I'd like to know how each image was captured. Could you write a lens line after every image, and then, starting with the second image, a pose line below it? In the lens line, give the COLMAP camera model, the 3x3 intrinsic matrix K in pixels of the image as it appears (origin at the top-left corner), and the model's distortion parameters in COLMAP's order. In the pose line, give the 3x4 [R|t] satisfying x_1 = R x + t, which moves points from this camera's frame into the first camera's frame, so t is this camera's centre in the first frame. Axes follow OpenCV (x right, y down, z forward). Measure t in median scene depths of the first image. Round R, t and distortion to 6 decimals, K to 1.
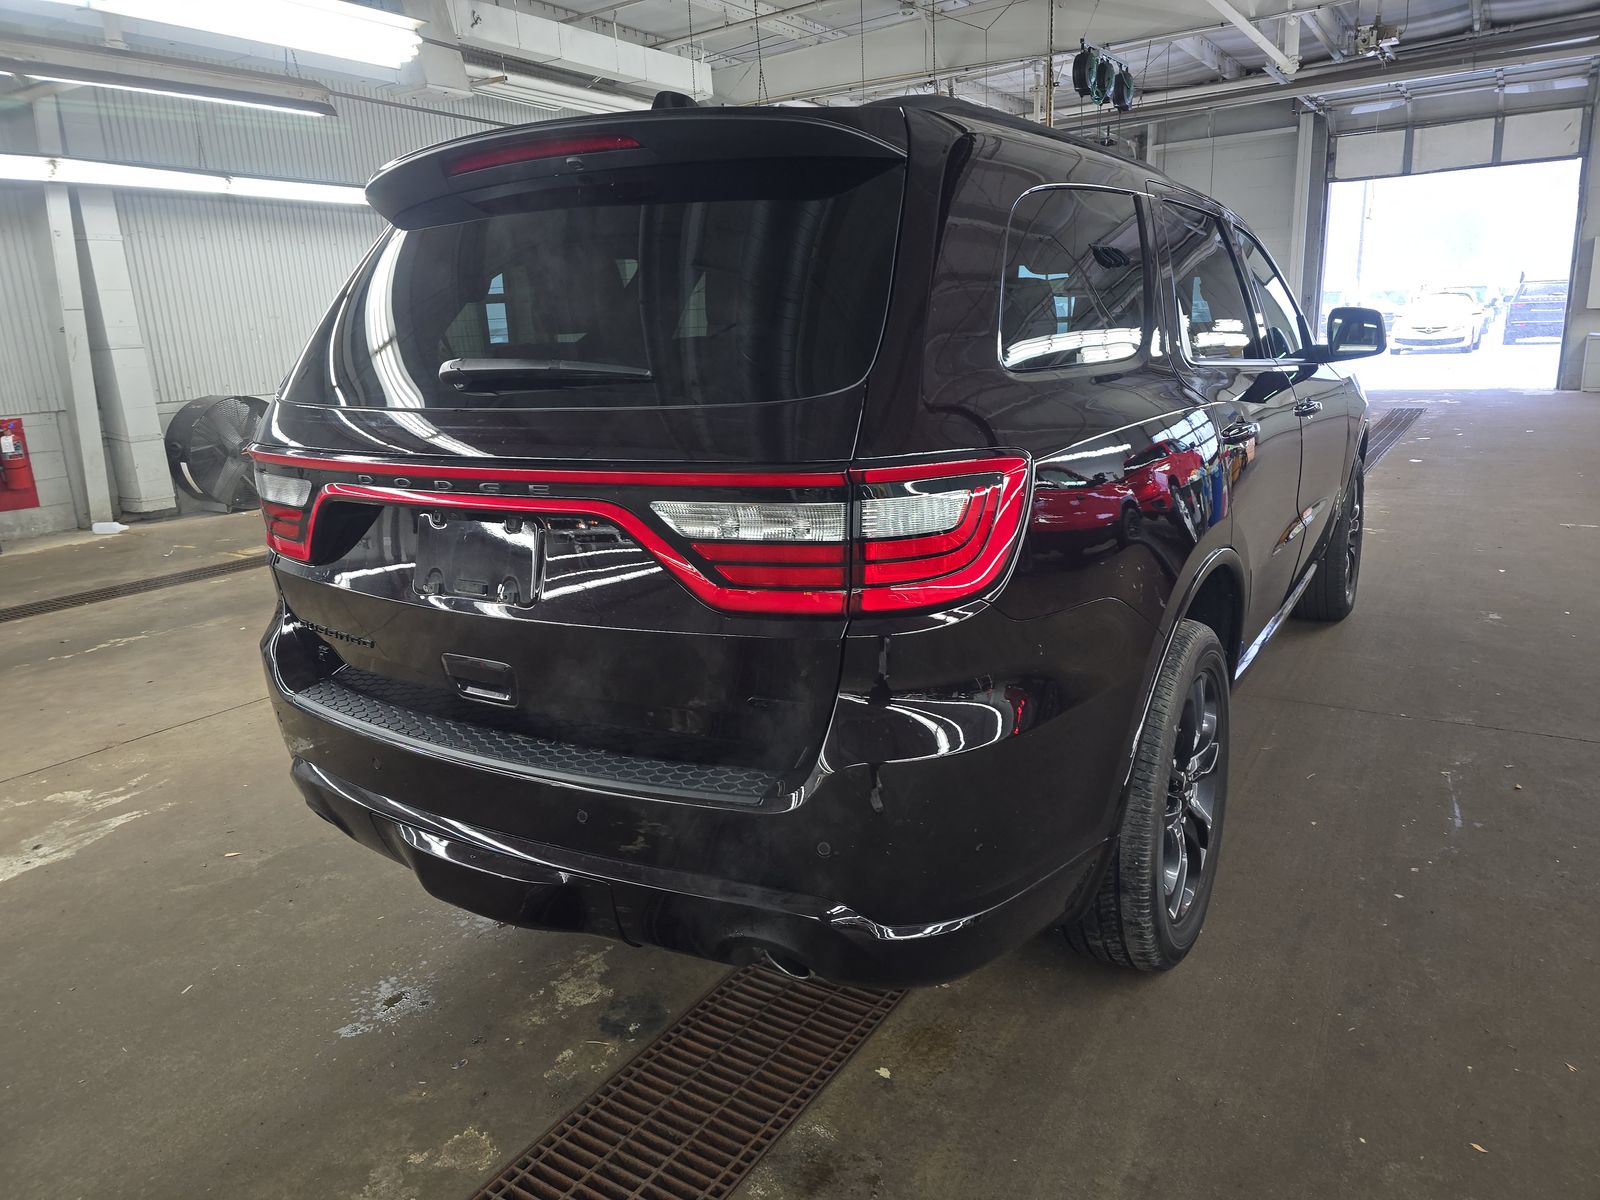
lens RADIAL K [[1069.3, 0, 801.7], [0, 1069.3, 582.9], [0, 0, 1]] dist [0.051073, -0.047382]
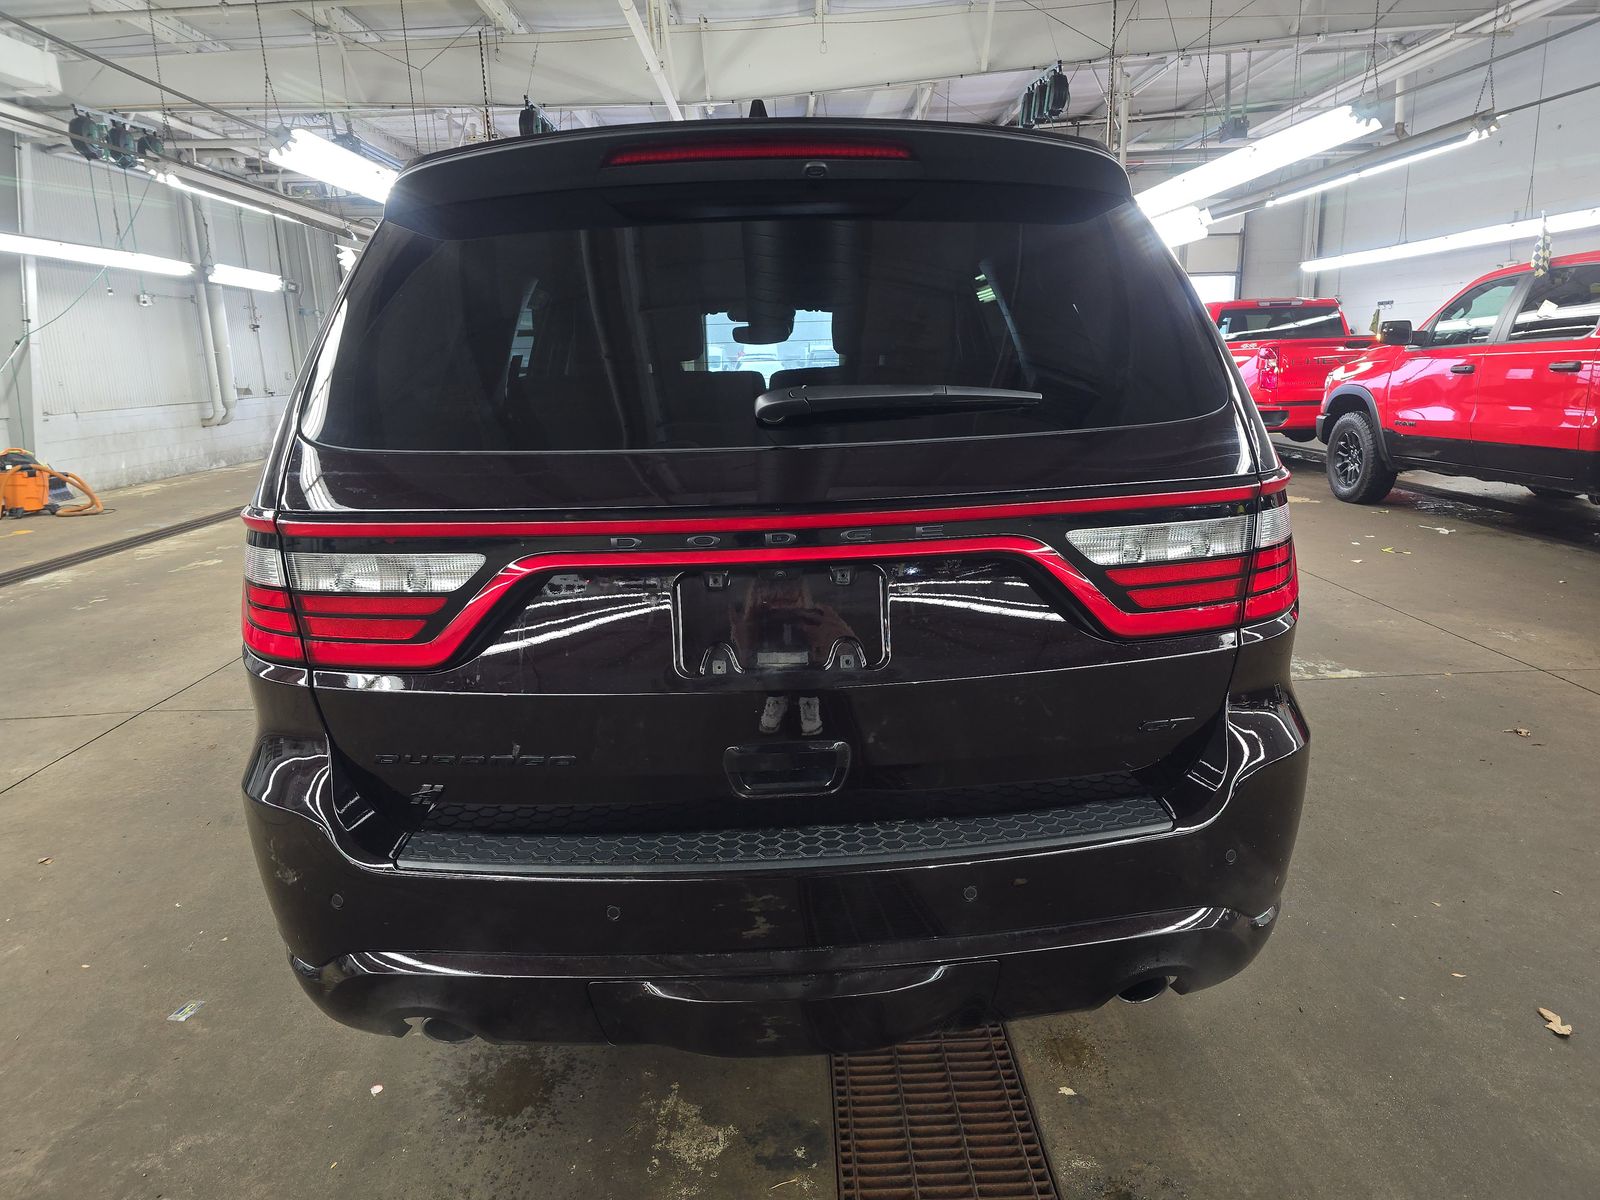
lens RADIAL K [[1069.3, 0, 801.7], [0, 1069.3, 582.9], [0, 0, 1]] dist [0.051073, -0.047382]
pose [[0.829555, -0.098535, 0.549662, -0.121127], [0.125049, 0.992091, -0.010878, -0.007112], [-0.544243, 0.077759, 0.835316, 0.048114]]
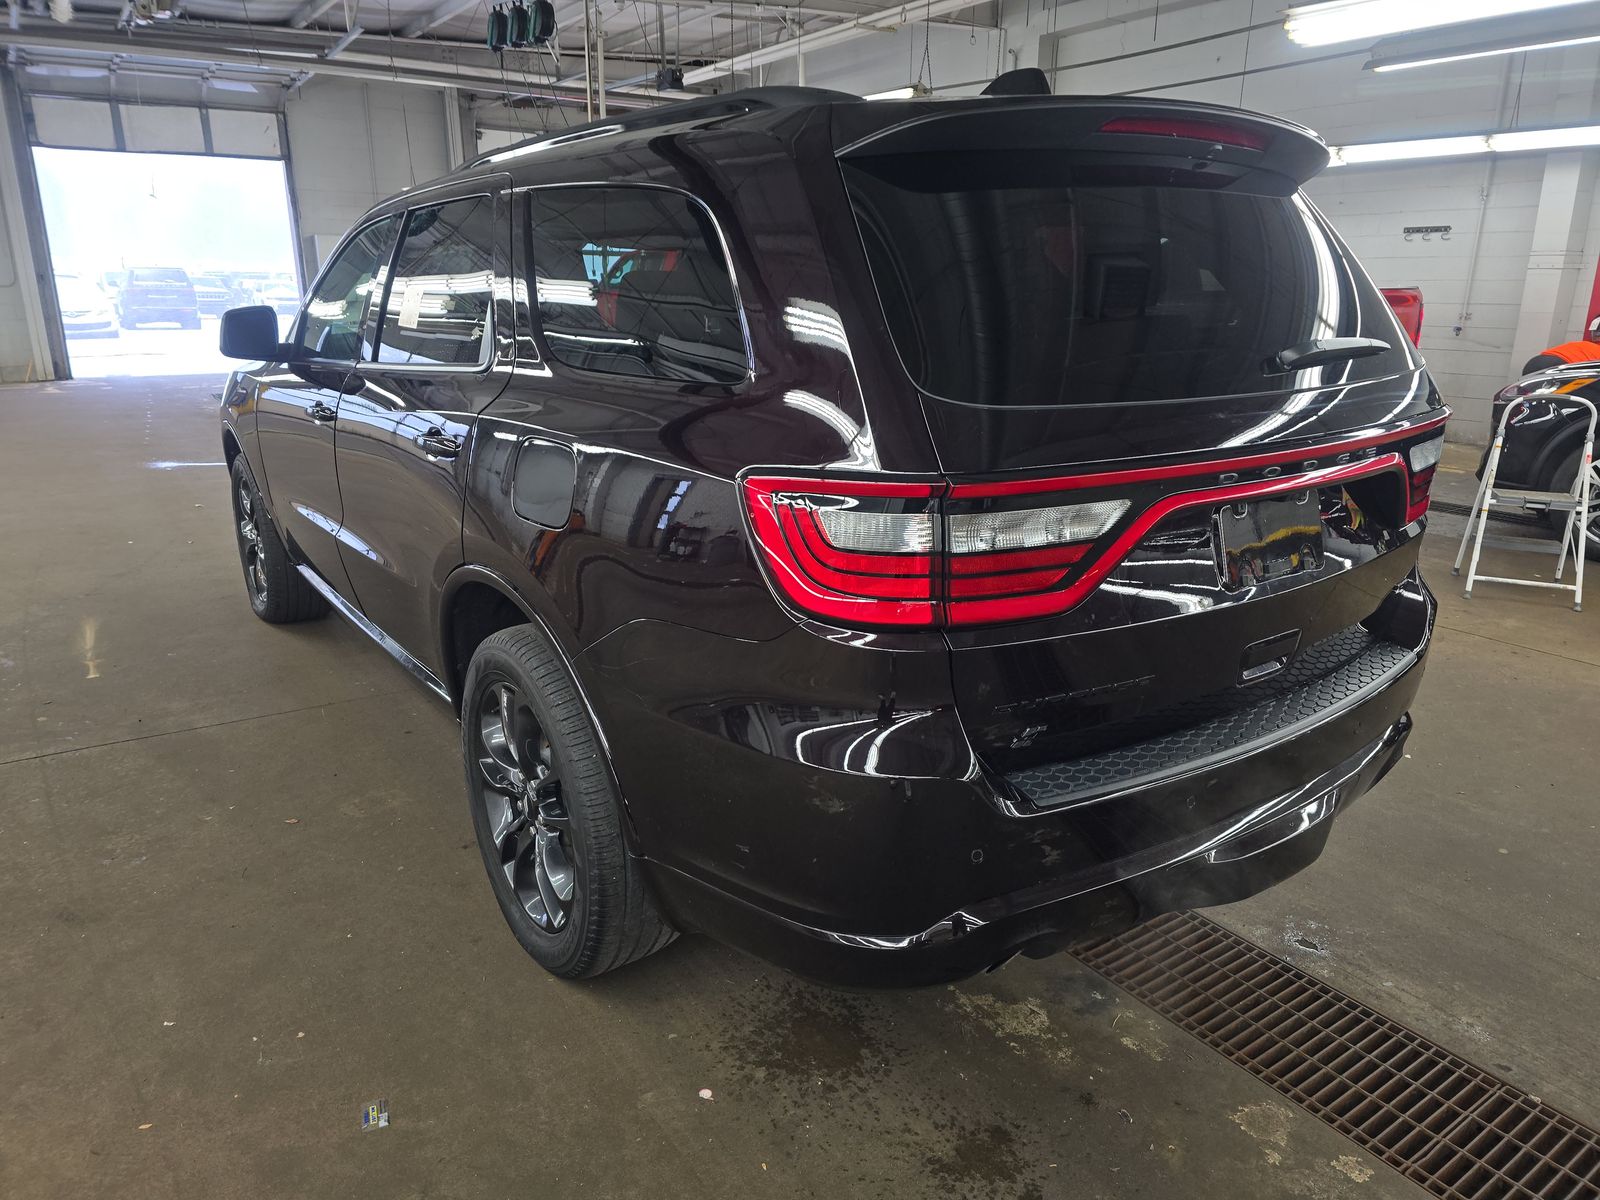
lens RADIAL K [[1069.3, 0, 801.7], [0, 1069.3, 582.9], [0, 0, 1]] dist [0.051073, -0.047382]
pose [[0.384550, -0.209404, 0.899039, -0.227261], [0.197545, 0.970036, 0.141444, -0.034689], [-0.901719, 0.123209, 0.414394, 0.160828]]
